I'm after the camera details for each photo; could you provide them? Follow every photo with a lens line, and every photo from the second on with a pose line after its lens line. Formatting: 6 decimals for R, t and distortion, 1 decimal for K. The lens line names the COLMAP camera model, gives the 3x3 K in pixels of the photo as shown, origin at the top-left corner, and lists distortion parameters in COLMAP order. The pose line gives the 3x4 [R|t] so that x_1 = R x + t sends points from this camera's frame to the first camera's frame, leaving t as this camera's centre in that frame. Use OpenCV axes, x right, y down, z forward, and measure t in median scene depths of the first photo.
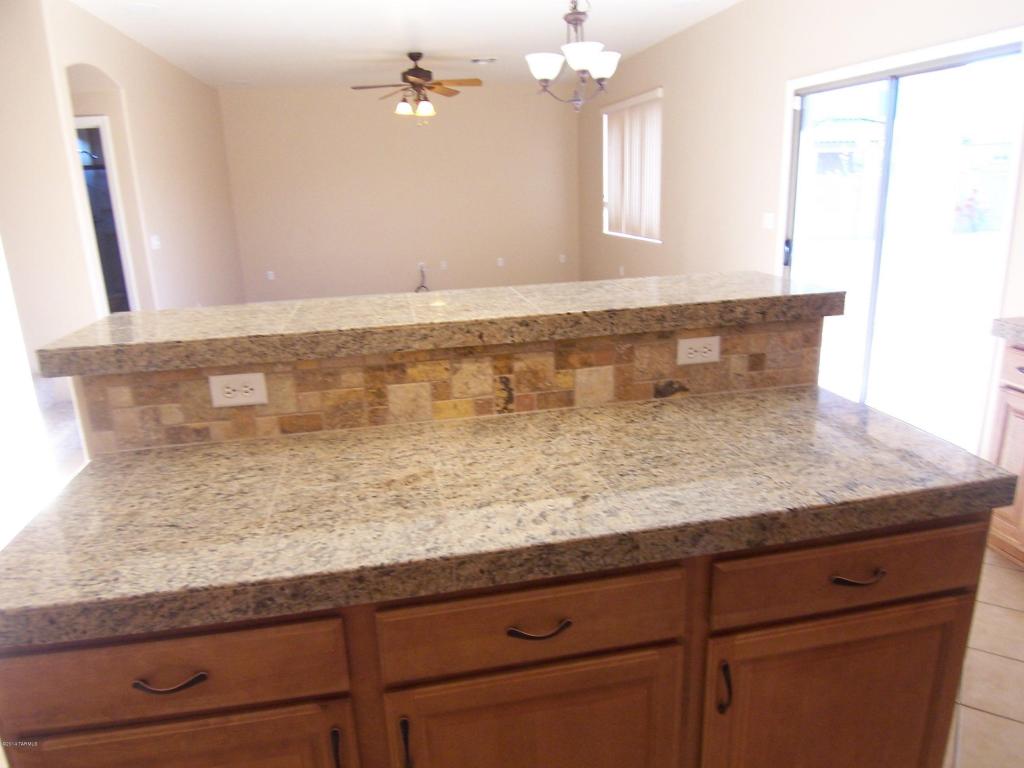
lens RADIAL K [[686.5, 0, 503.0], [0, 686.5, 380.0], [0, 0, 1]] dist [-0.015222, -0.036177]
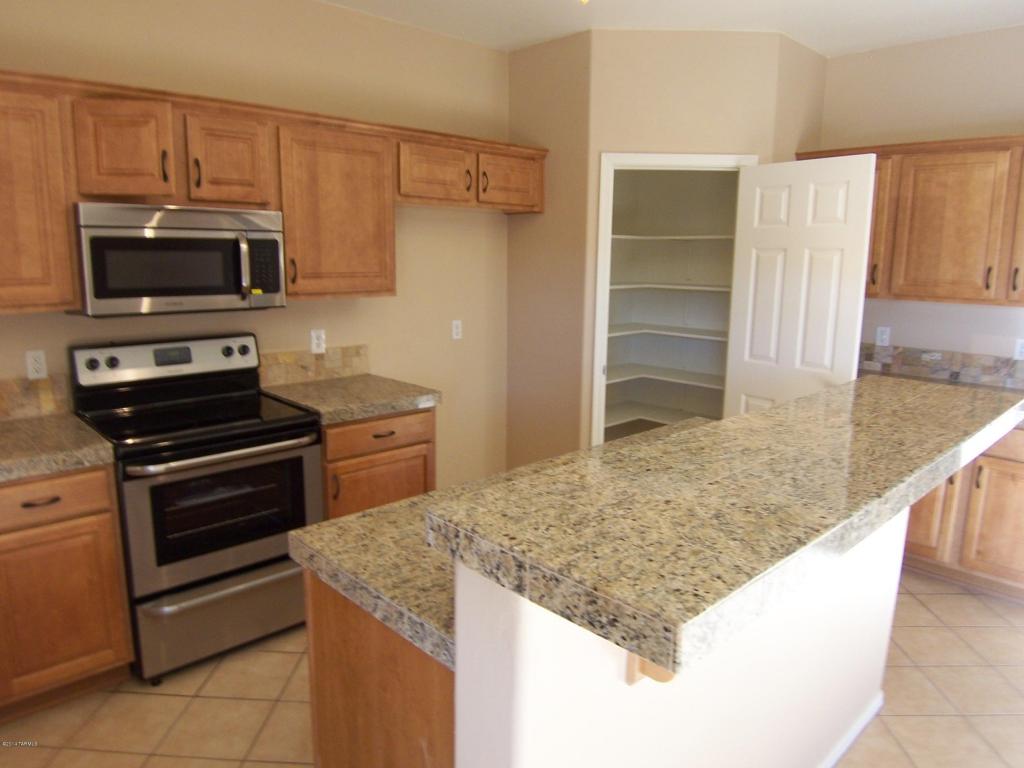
lens RADIAL K [[686.5, 0, 507.0], [0, 686.5, 378.8], [0, 0, 1]] dist [-0.015222, -0.036177]
pose [[-0.841586, 0.126652, -0.525064, 0.868651], [-0.124418, 0.900519, 0.416637, -0.581581], [0.525597, 0.415963, -0.742107, 1.679306]]
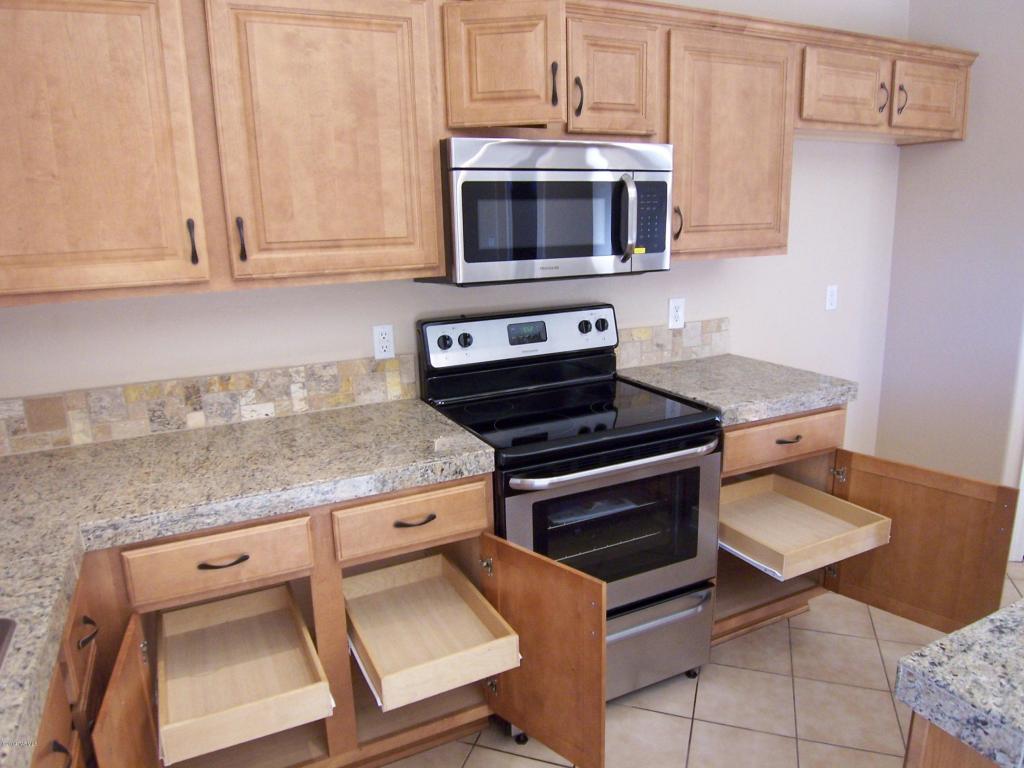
lens RADIAL K [[686.5, 0, 509.5], [0, 686.5, 380.9], [0, 0, 1]] dist [-0.015222, -0.036177]
pose [[-0.962068, 0.124577, -0.242704, 1.080830], [-0.009106, 0.874487, 0.484963, -0.392954], [0.272657, 0.468777, -0.840182, 1.109295]]
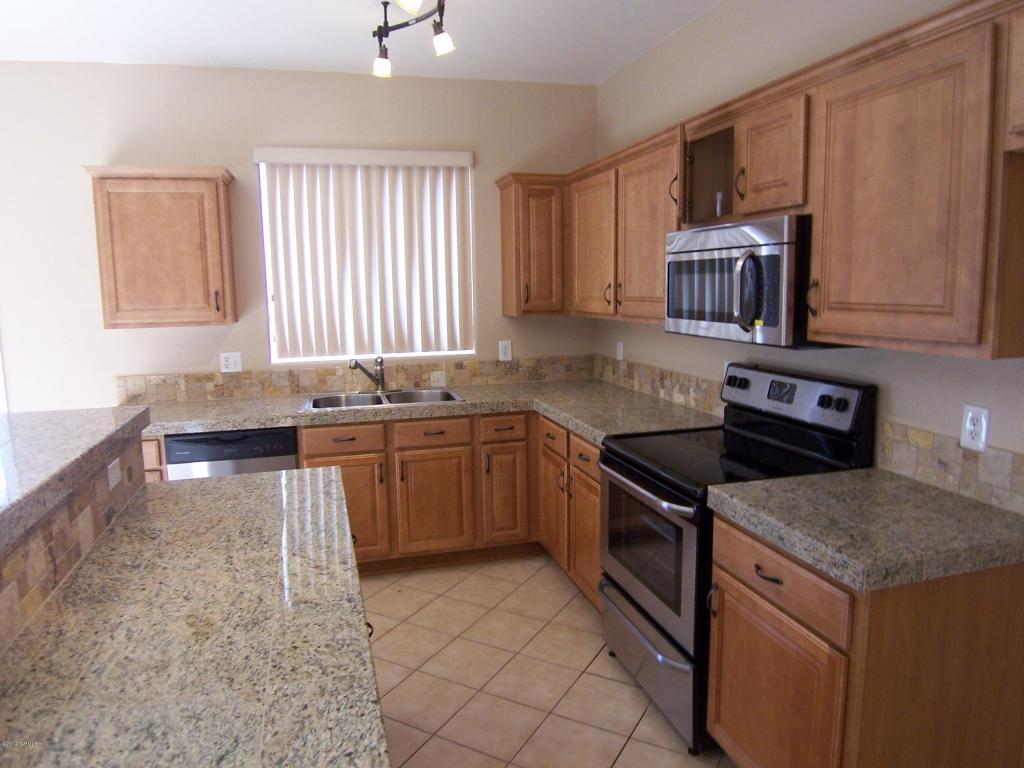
lens RADIAL K [[686.5, 0, 505.4], [0, 686.5, 382.0], [0, 0, 1]] dist [-0.015222, -0.036177]
pose [[-0.086265, -0.100718, 0.991168, -0.964103], [0.292792, 0.948380, 0.121853, -0.151464], [-0.952277, 0.300717, -0.052322, 0.469551]]
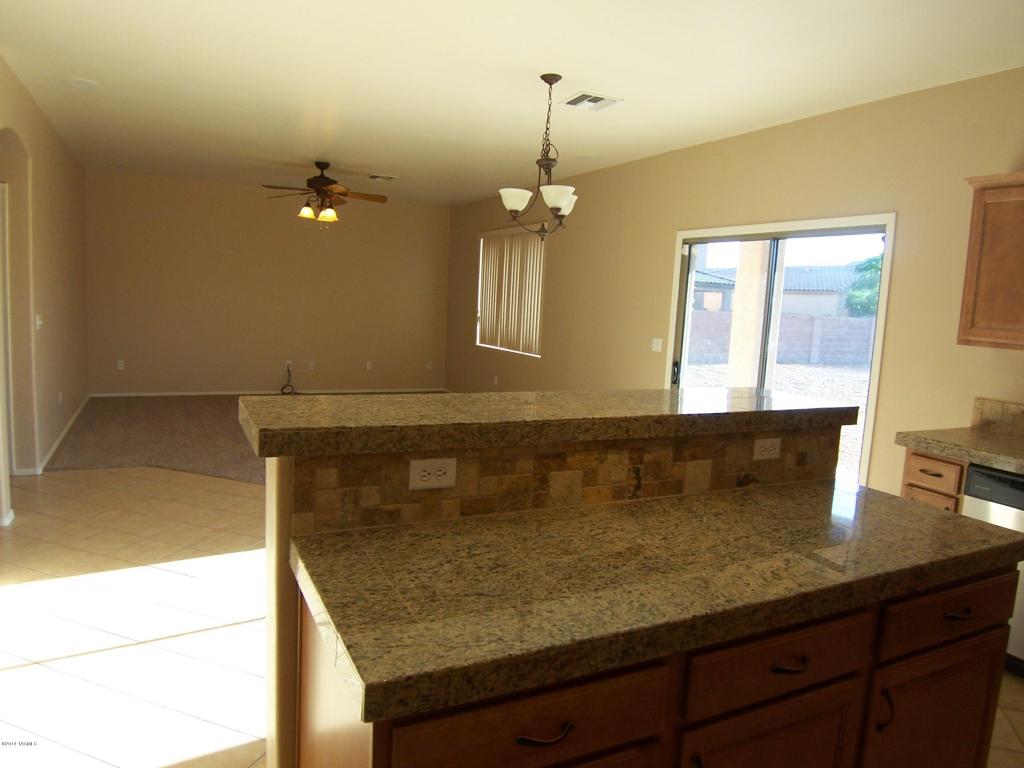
lens RADIAL K [[686.5, 0, 505.0], [0, 686.5, 380.5], [0, 0, 1]] dist [-0.015222, -0.036177]
pose [[0.958723, 0.053856, 0.279194, -0.598473], [-0.009856, 0.987603, -0.156663, 0.038270], [-0.284170, 0.147444, 0.947369, -0.067675]]
